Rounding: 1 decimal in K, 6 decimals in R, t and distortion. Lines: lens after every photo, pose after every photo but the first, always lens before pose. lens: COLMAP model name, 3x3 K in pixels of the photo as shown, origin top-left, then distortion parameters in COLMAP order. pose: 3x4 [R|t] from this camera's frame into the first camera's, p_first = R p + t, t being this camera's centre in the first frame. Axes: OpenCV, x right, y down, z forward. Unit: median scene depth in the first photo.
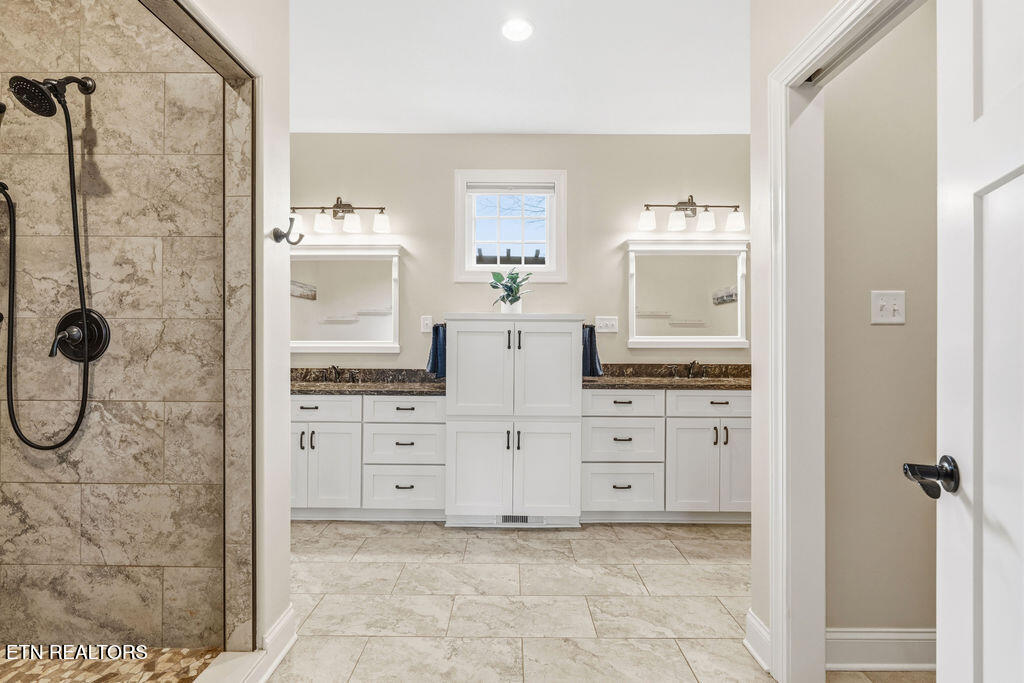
lens RADIAL K [[454.3, 0, 505.0], [0, 454.3, 339.5], [0, 0, 1]] dist [-0.001831, -0.000347]
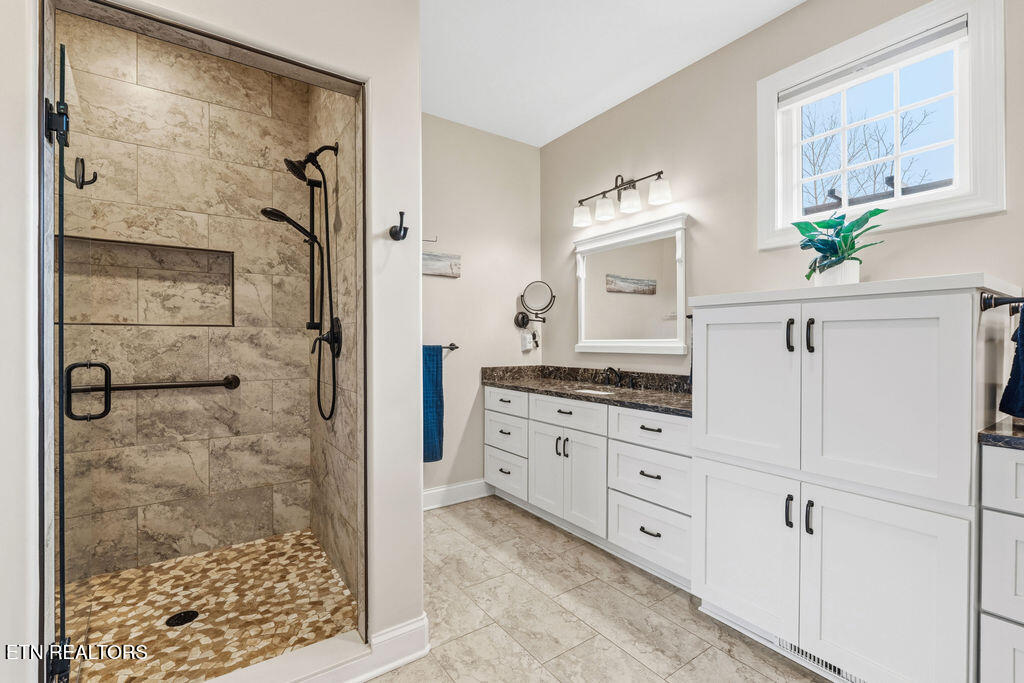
lens RADIAL K [[454.3, 0, 505.0], [0, 454.3, 339.5], [0, 0, 1]] dist [-0.001831, -0.000347]
pose [[0.579429, -0.006719, -0.814995, 0.259761], [0.010911, 0.999940, -0.000487, 0.001634], [0.814950, -0.008610, 0.579468, 0.370090]]
